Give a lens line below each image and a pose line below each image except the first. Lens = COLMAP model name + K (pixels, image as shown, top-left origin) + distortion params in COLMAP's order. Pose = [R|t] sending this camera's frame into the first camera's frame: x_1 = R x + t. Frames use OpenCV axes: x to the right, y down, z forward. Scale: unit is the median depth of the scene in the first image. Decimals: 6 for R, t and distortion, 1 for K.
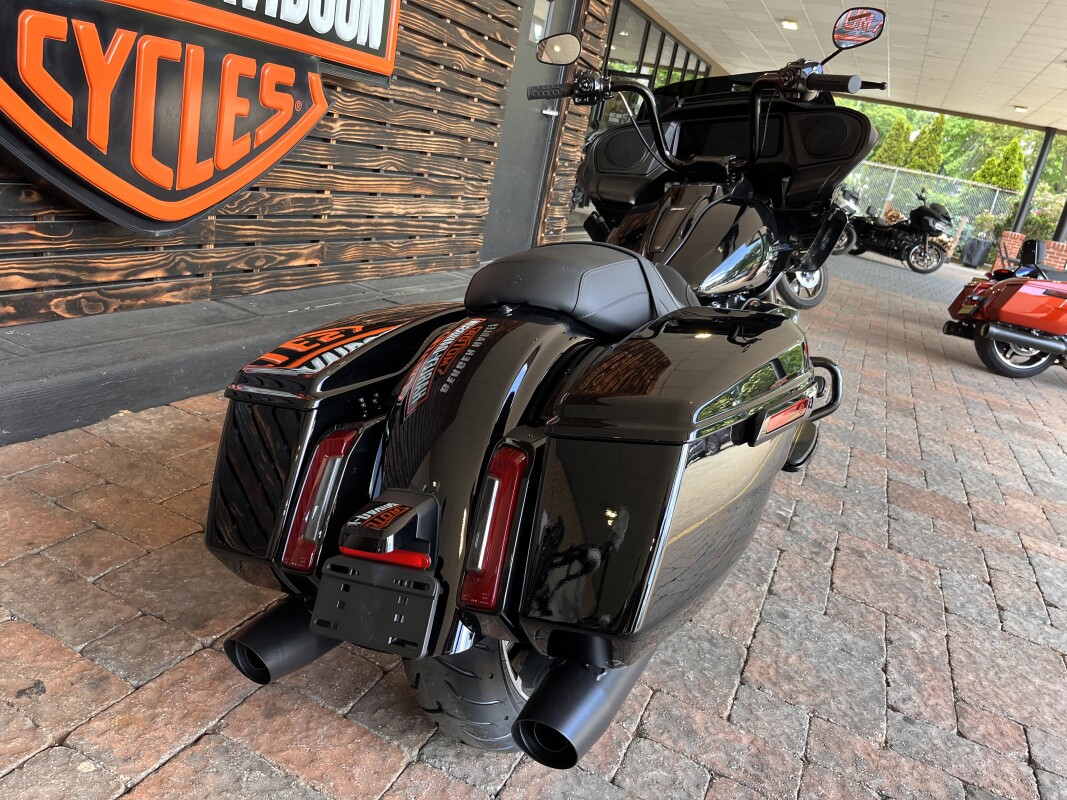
lens RADIAL K [[839.0, 0, 533.5], [0, 839.0, 400.0], [0, 0, 1]] dist [0.089070, -0.128896]
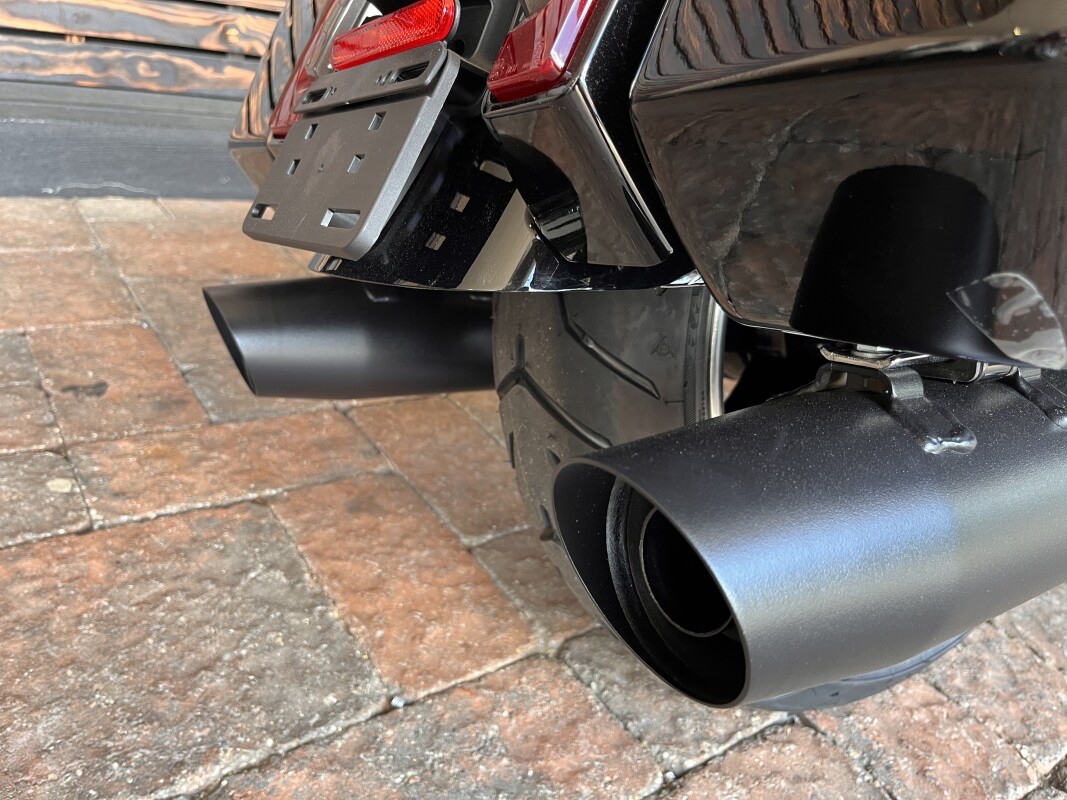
lens RADIAL K [[839.0, 0, 533.5], [0, 839.0, 400.0], [0, 0, 1]] dist [0.089070, -0.128896]
pose [[0.858703, 0.158493, -0.487350, 0.033341], [-0.159413, 0.986405, 0.039910, 0.101976], [0.487049, 0.043419, 0.872294, 0.217416]]
